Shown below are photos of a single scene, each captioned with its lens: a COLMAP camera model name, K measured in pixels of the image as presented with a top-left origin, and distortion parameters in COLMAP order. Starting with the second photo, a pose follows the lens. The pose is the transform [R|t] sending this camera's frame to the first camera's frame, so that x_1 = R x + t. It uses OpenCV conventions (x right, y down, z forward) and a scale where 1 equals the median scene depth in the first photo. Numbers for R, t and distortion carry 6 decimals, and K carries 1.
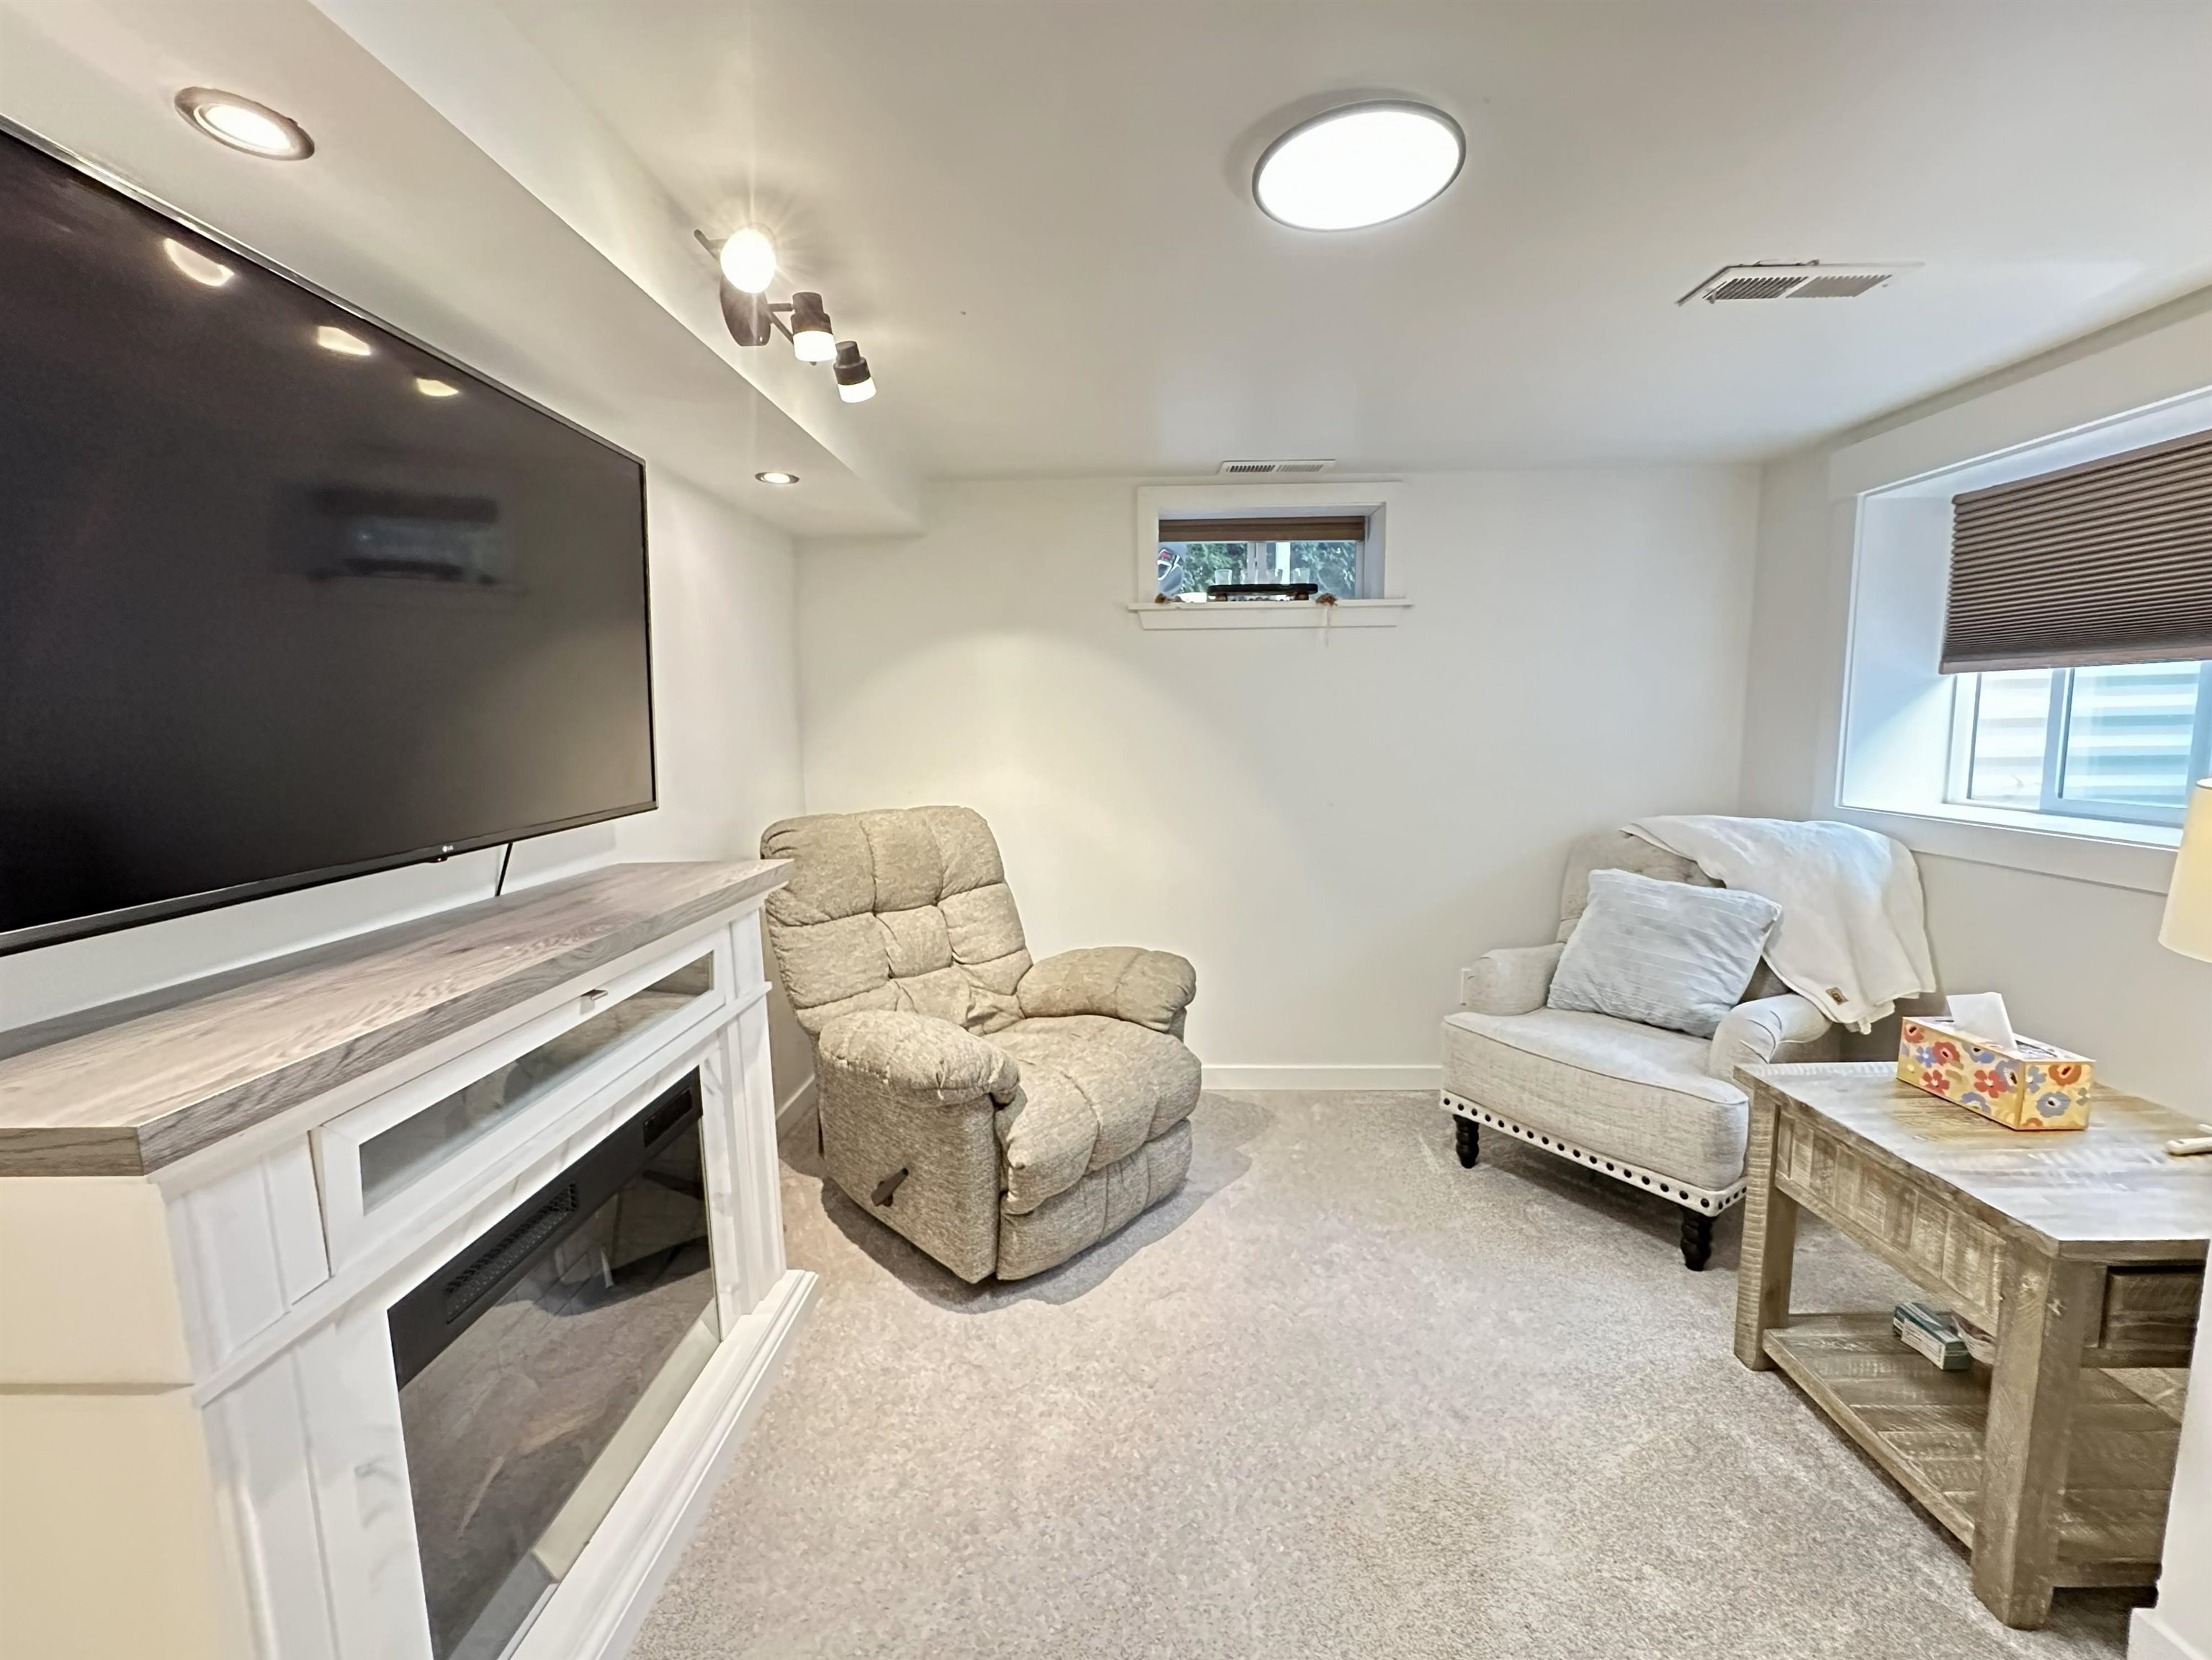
lens RADIAL K [[885.3, 0, 1110.9], [0, 885.3, 828.7], [0, 0, 1]] dist [-0.005892, 0.001030]
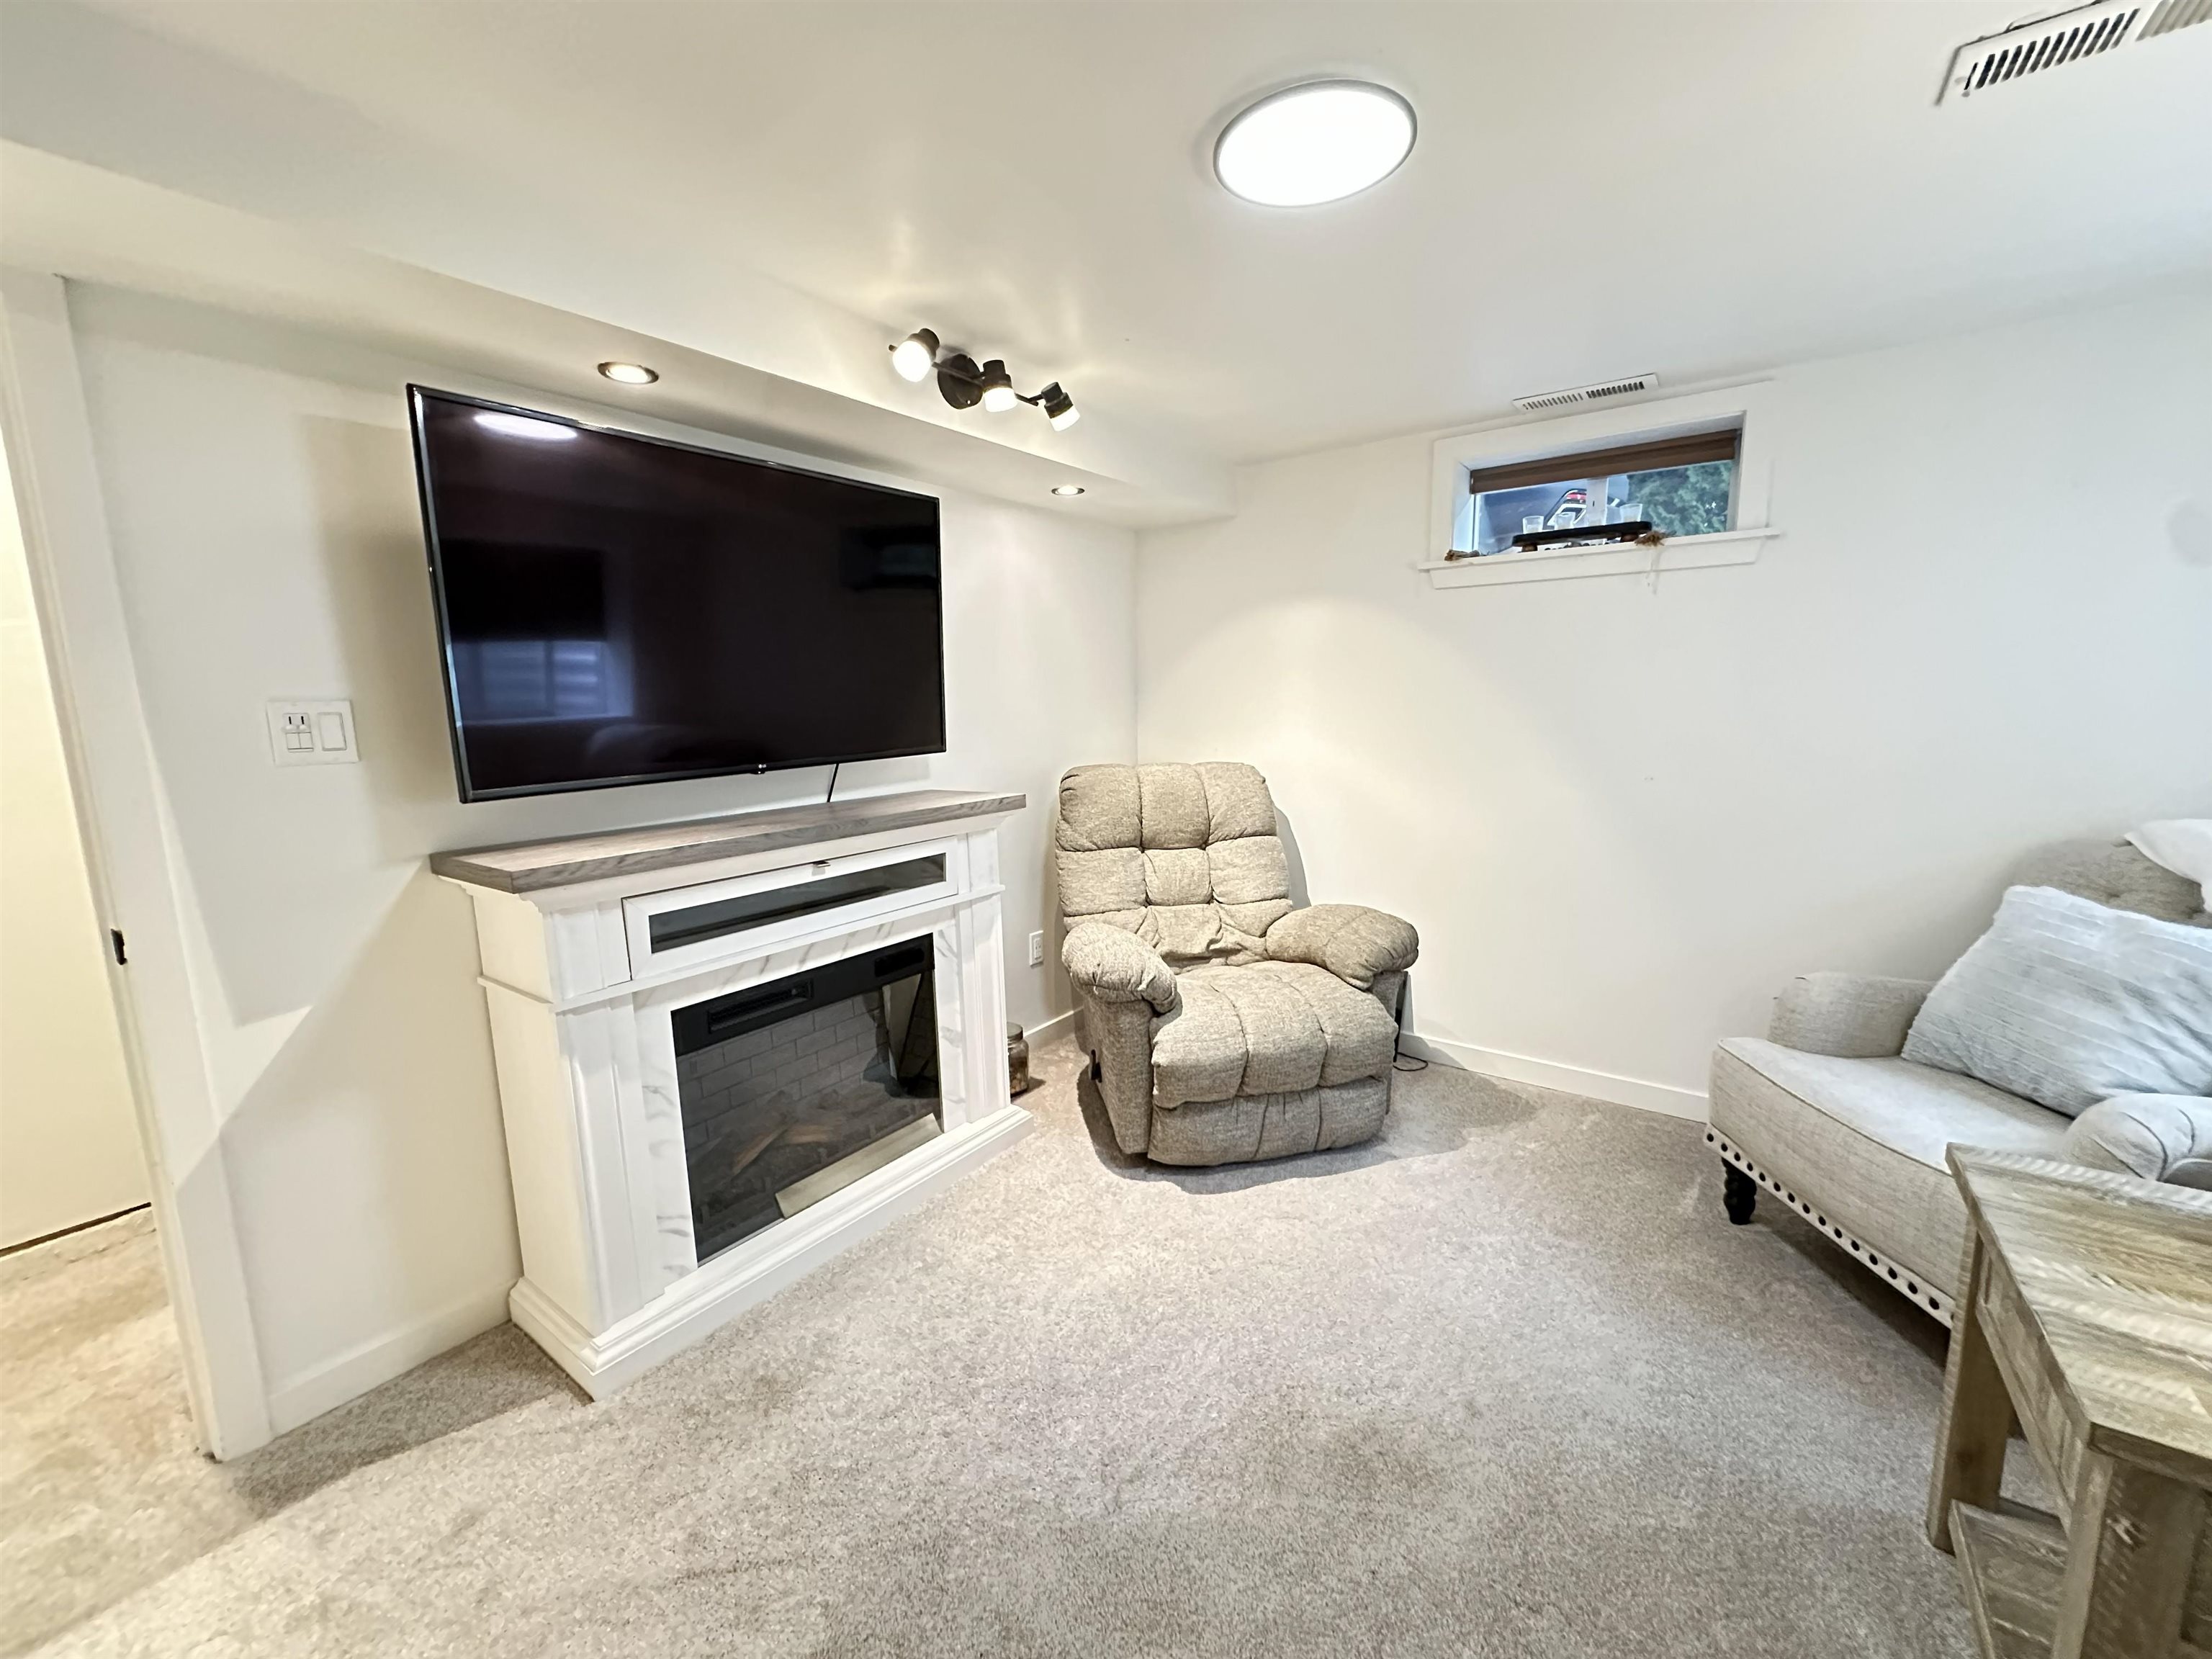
lens RADIAL K [[885.1, 0, 1122.7], [0, 885.1, 828.6], [0, 0, 1]] dist [-0.005892, 0.001030]
pose [[0.826752, 0.080464, -0.556783, 0.413884], [-0.058973, 0.996661, 0.056466, 0.003352], [0.559467, -0.013849, 0.828737, 0.001339]]
